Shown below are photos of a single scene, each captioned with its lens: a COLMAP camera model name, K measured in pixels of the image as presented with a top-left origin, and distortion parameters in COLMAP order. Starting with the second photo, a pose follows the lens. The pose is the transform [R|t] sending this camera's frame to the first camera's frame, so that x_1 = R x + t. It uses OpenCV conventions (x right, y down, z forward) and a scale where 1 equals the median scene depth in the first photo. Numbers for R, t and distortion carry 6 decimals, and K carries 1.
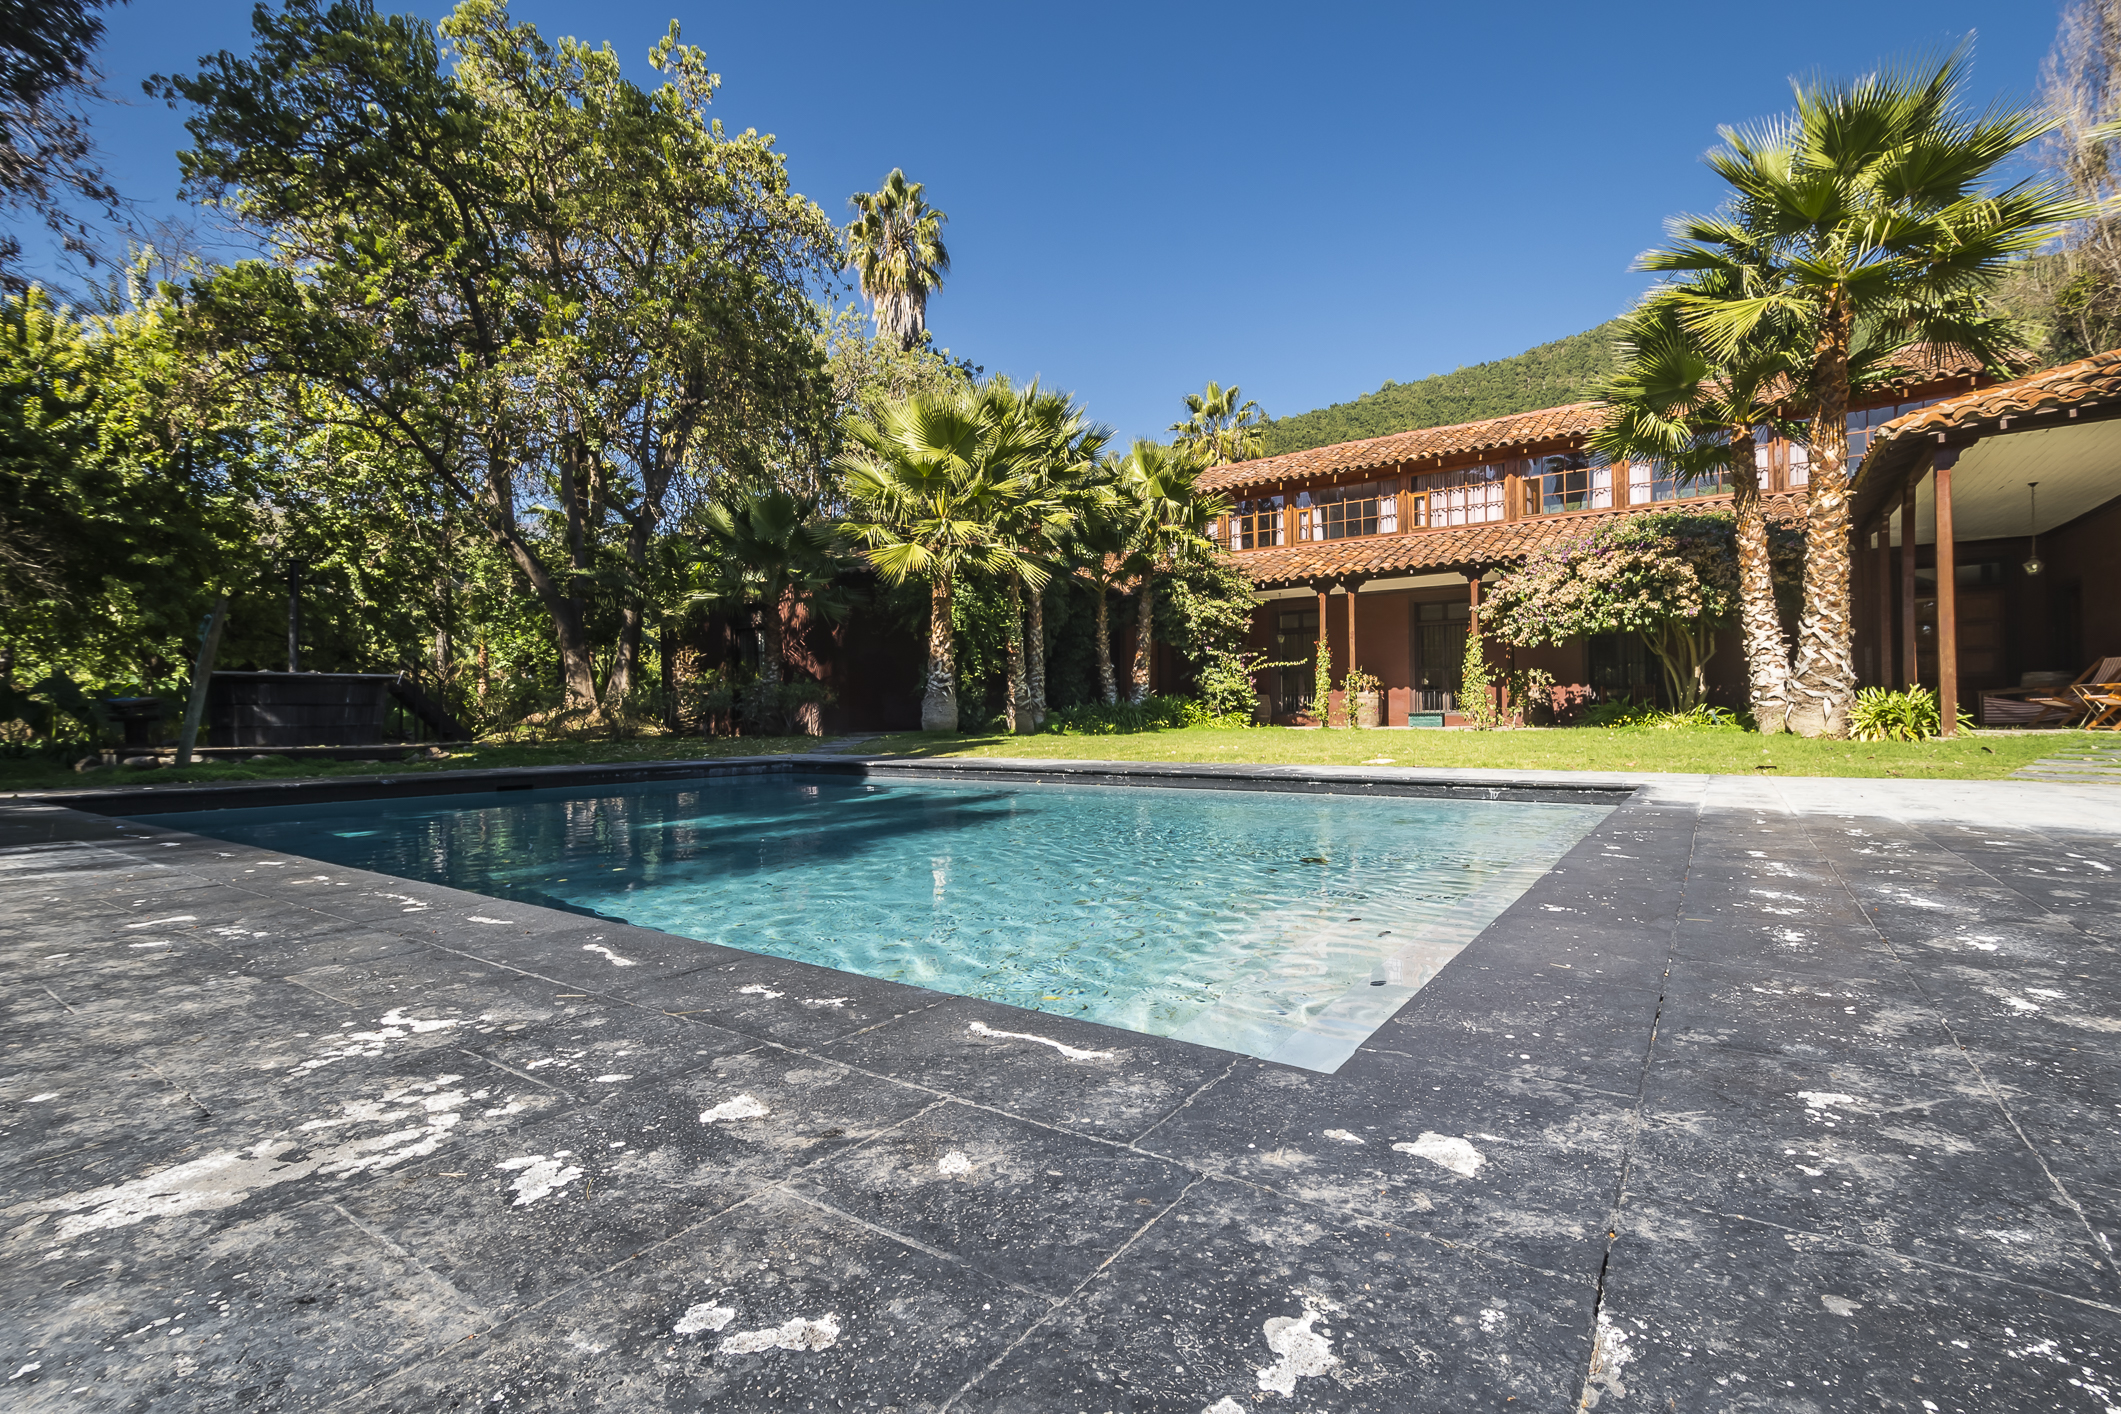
lens RADIAL K [[949.3, 0, 1060.5], [0, 949.3, 707.0], [0, 0, 1]] dist [-0.000535, -0.000040]
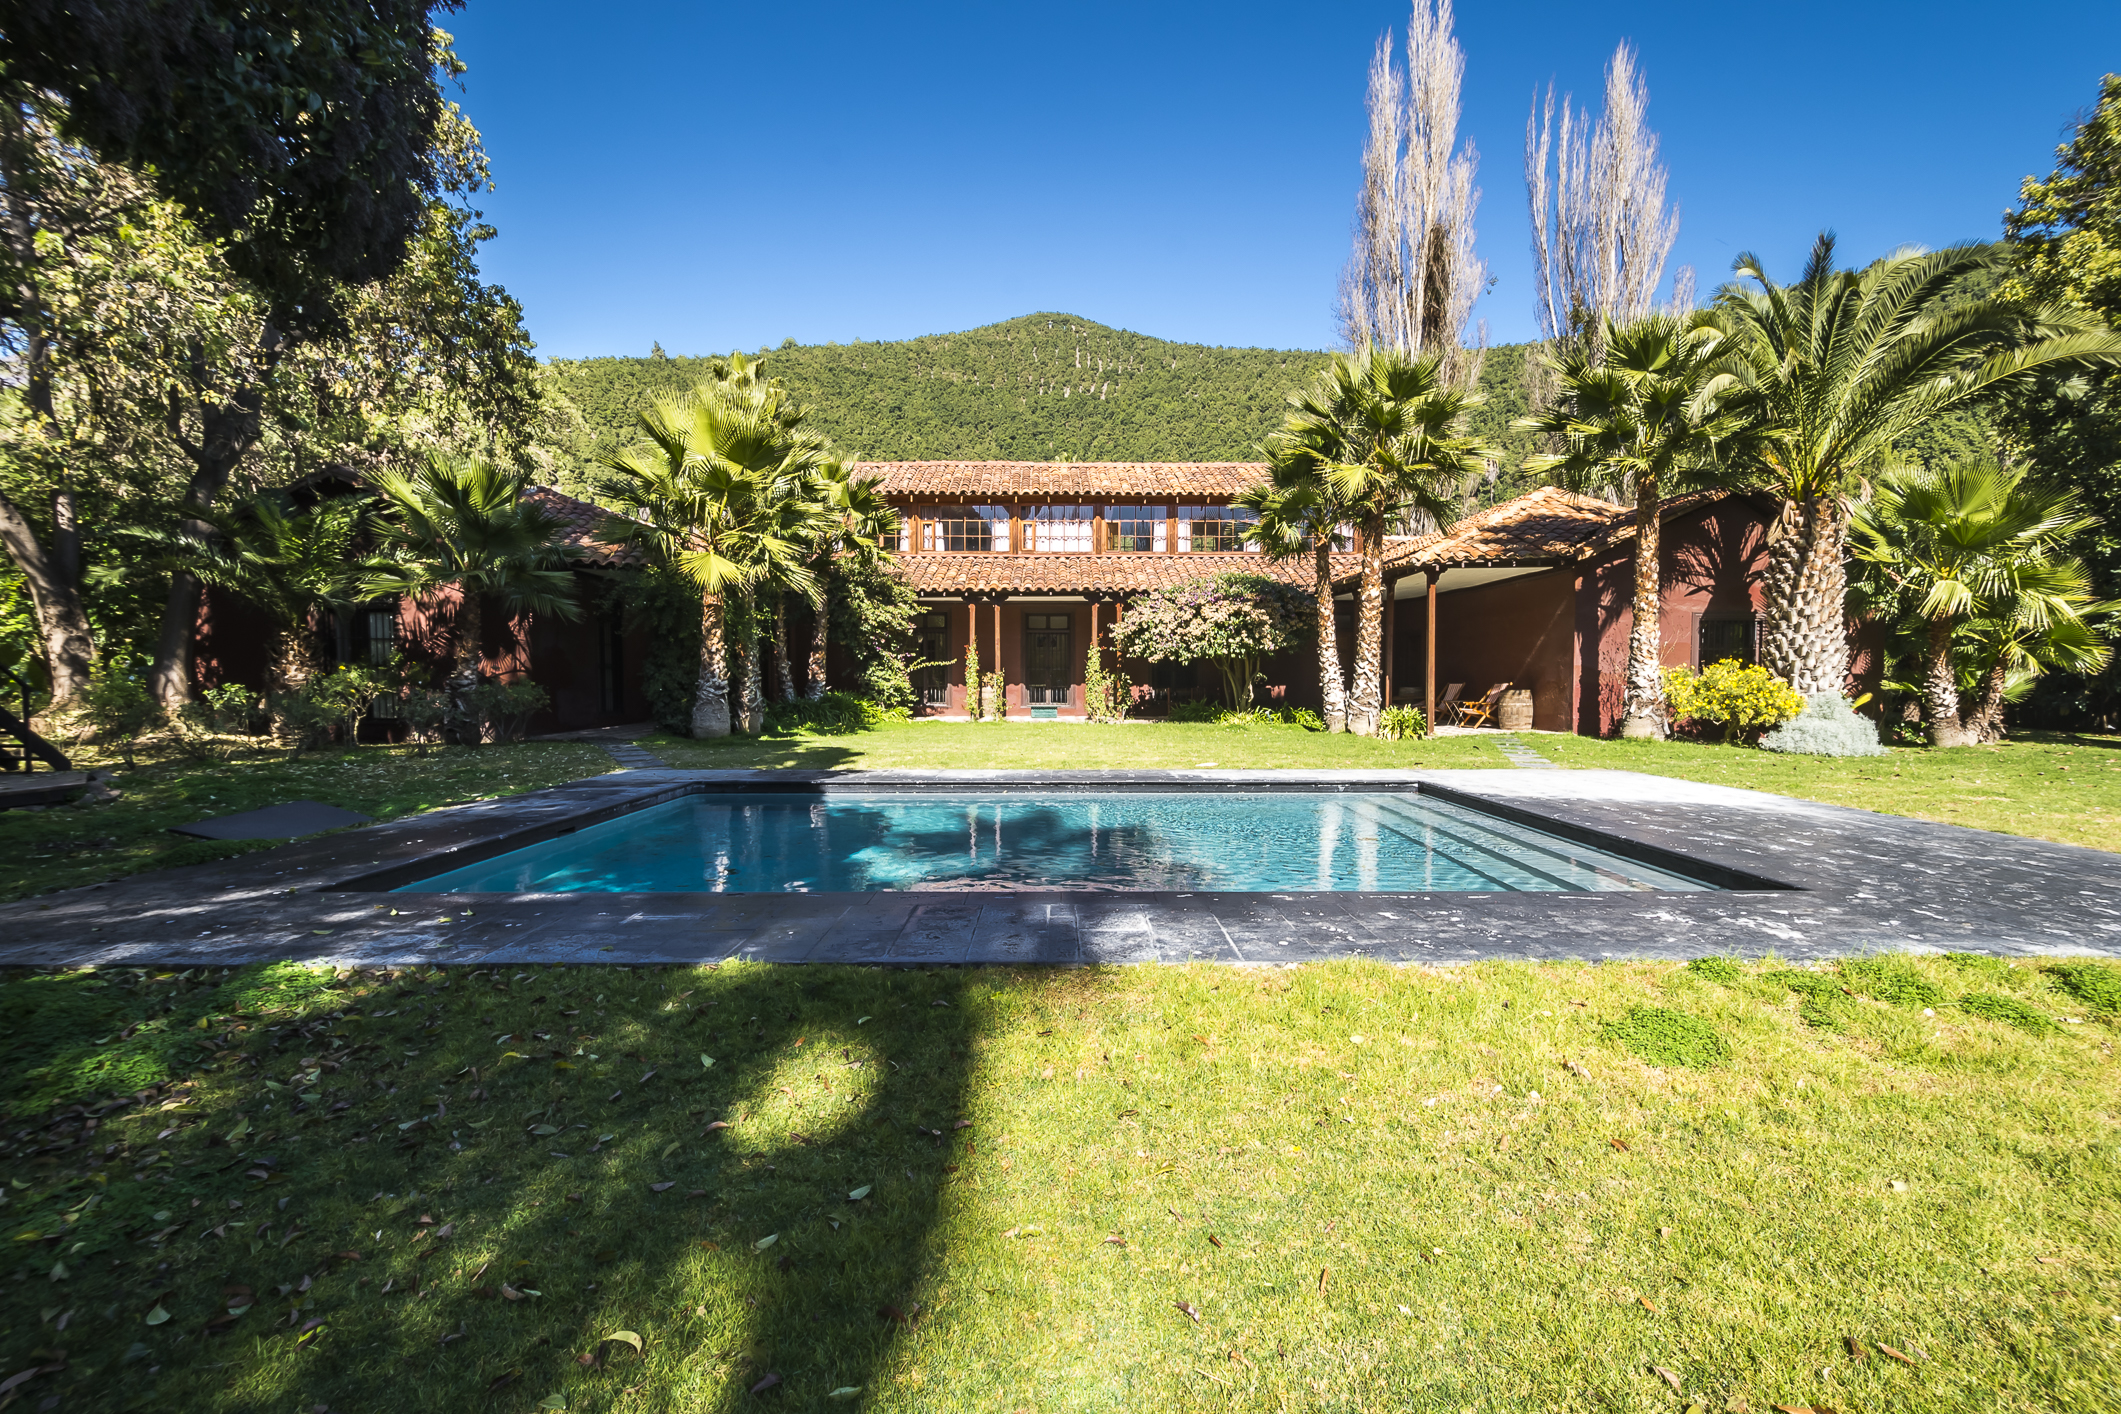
lens RADIAL K [[986.2, 0, 1060.5], [0, 986.2, 707.0], [0, 0, 1]] dist [0.001403, 0.000074]
pose [[0.810438, -0.009628, 0.585746, -0.343508], [-0.013377, 0.999300, 0.034934, -0.038038], [-0.585672, -0.036147, 0.809741, -0.042493]]
